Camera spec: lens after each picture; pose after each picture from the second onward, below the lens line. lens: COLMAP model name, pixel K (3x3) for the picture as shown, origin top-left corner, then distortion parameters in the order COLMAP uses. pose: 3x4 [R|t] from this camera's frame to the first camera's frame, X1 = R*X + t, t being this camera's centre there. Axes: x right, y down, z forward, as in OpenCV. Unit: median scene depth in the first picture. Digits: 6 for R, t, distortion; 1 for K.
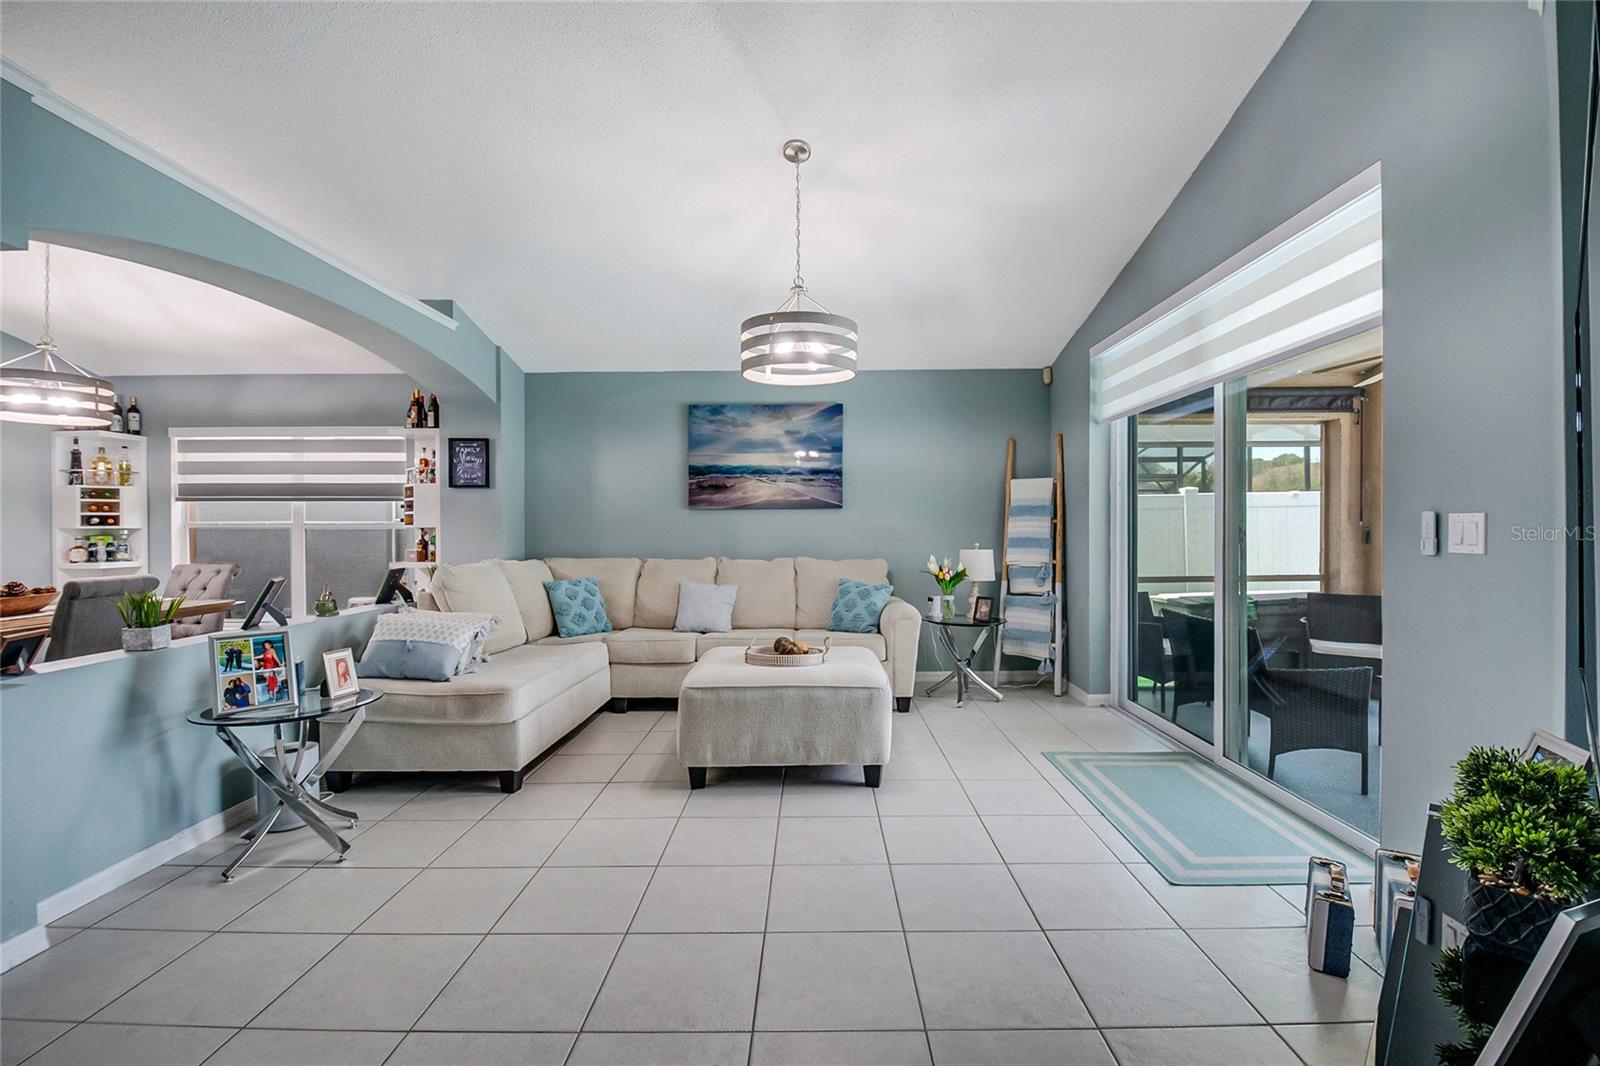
lens RADIAL K [[706.2, 0, 808.6], [0, 706.2, 535.4], [0, 0, 1]] dist [0.001976, -0.007237]
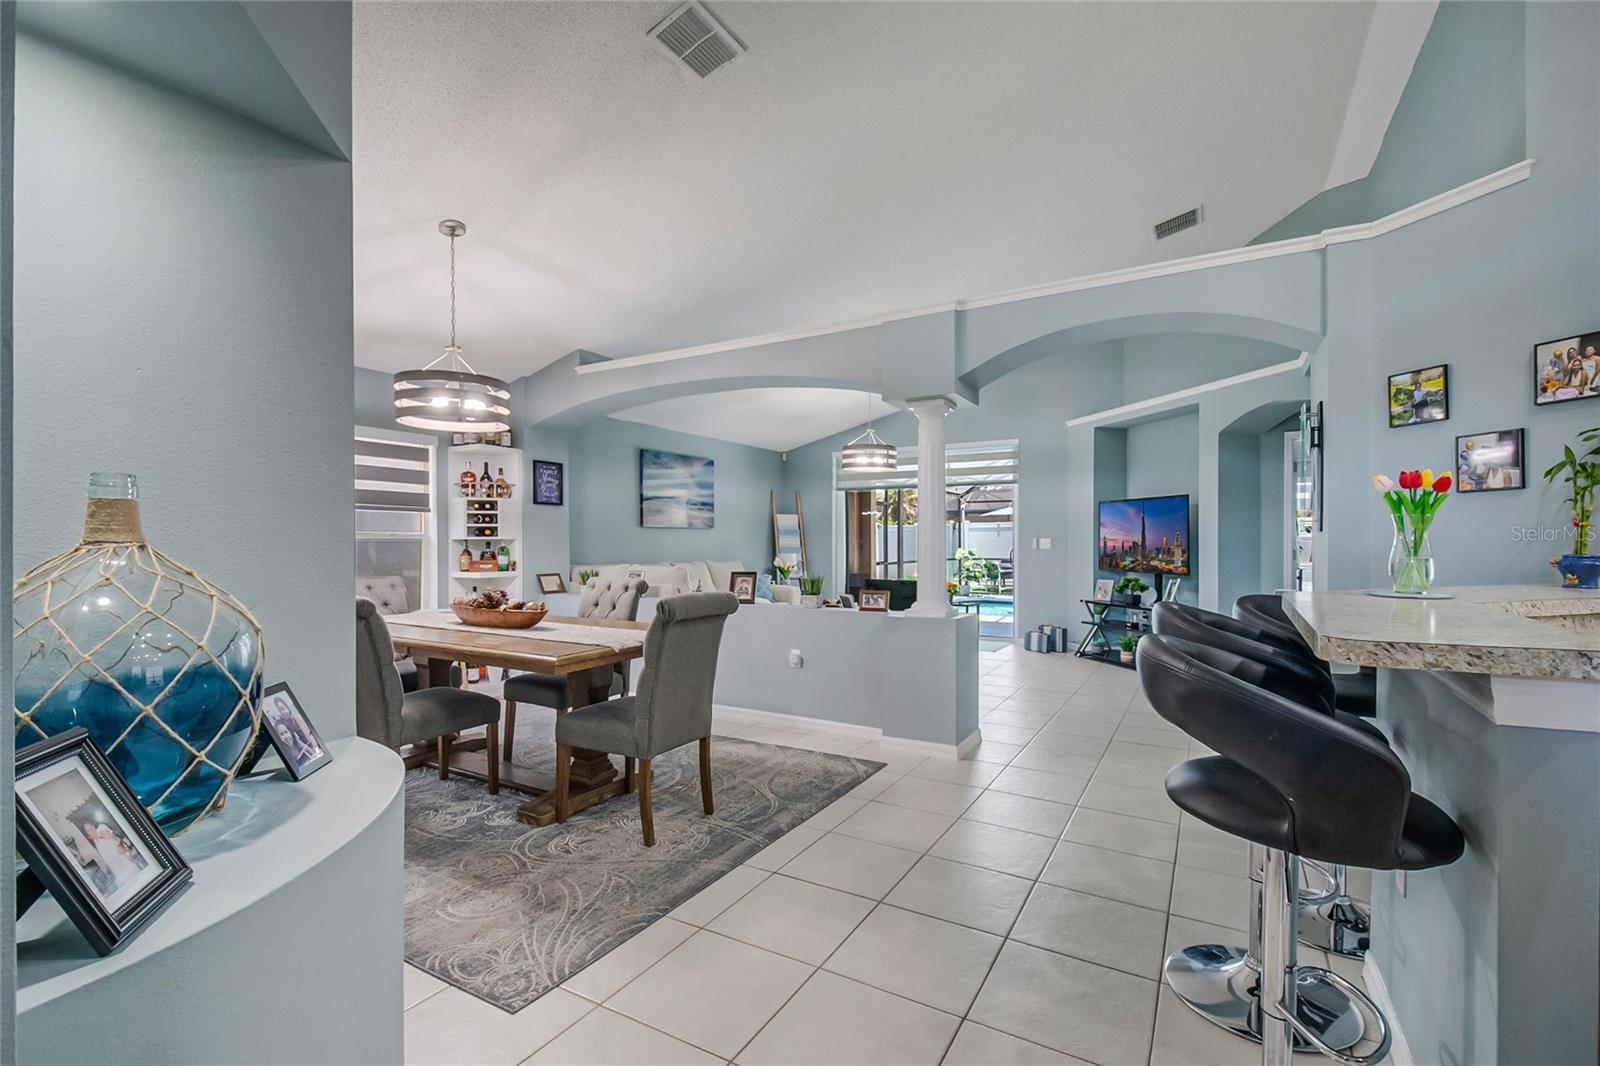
lens RADIAL K [[706.2, 0, 812.7], [0, 706.2, 547.4], [0, 0, 1]] dist [0.001976, -0.007237]
pose [[0.497678, -0.001678, 0.867360, -1.243072], [0.001052, 0.999999, 0.001331, 0.000977], [-0.867361, 0.000251, 0.497679, 0.051659]]
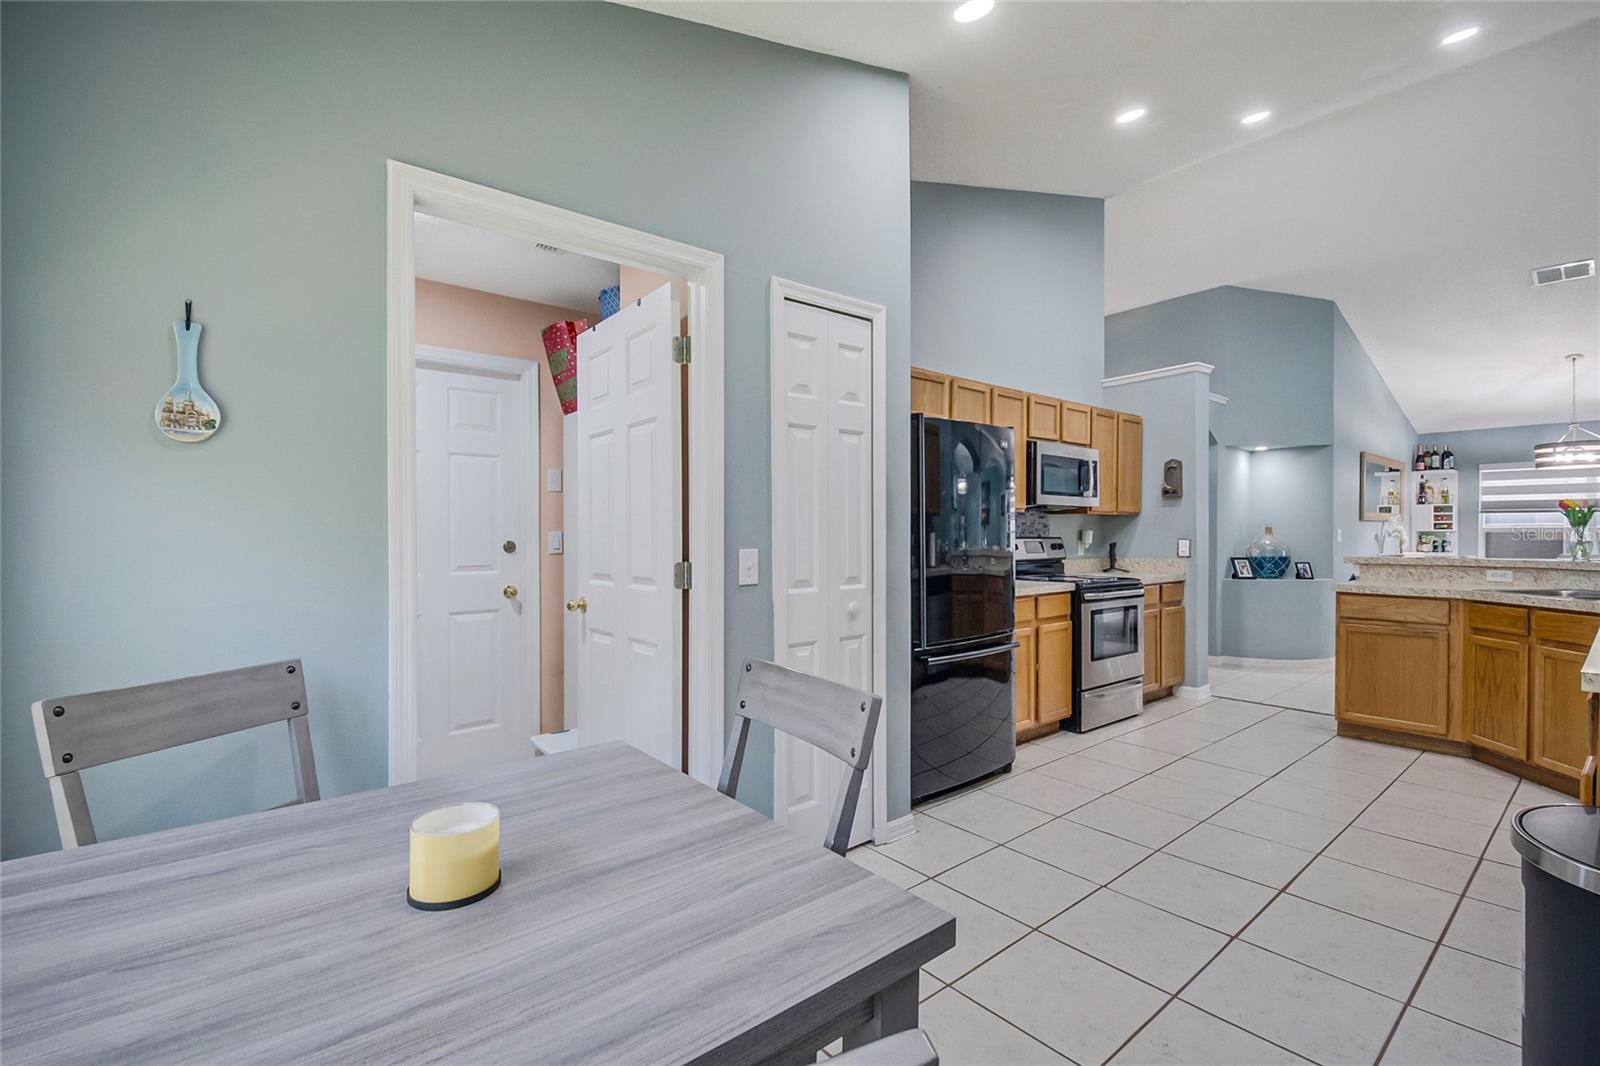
lens RADIAL K [[706.2, 0, 815.4], [0, 706.2, 543.2], [0, 0, 1]] dist [0.001976, -0.007237]
pose [[0.641823, 0.013906, -0.766727, -0.707974], [-0.005219, 0.999892, 0.013766, 0.003145], [0.766835, -0.004834, 0.641826, -1.135063]]
